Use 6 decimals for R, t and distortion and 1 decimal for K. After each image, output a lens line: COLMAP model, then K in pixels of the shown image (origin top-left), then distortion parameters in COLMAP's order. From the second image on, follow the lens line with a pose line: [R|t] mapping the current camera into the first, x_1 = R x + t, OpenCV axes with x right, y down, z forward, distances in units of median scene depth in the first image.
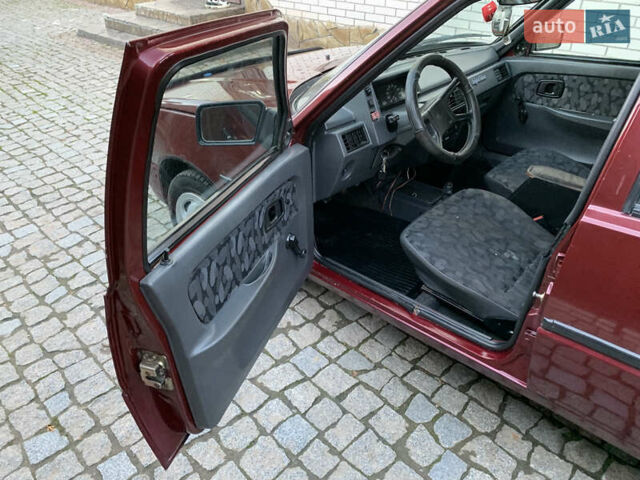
lens RADIAL K [[510.4, 0, 320.0], [0, 510.4, 240.0], [0, 0, 1]] dist [0.038438, 0.001963]
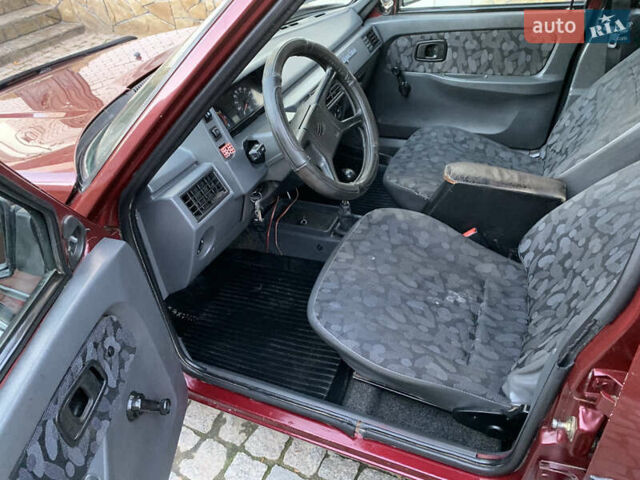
lens RADIAL K [[491.0, 0, 320.0], [0, 491.0, 240.0], [0, 0, 1]] dist [0.042620, -0.003388]
pose [[0.946067, -0.242640, 0.214668, 0.052920], [0.225086, 0.968865, 0.103131, -0.156469], [-0.233008, -0.049250, 0.971227, 0.337220]]
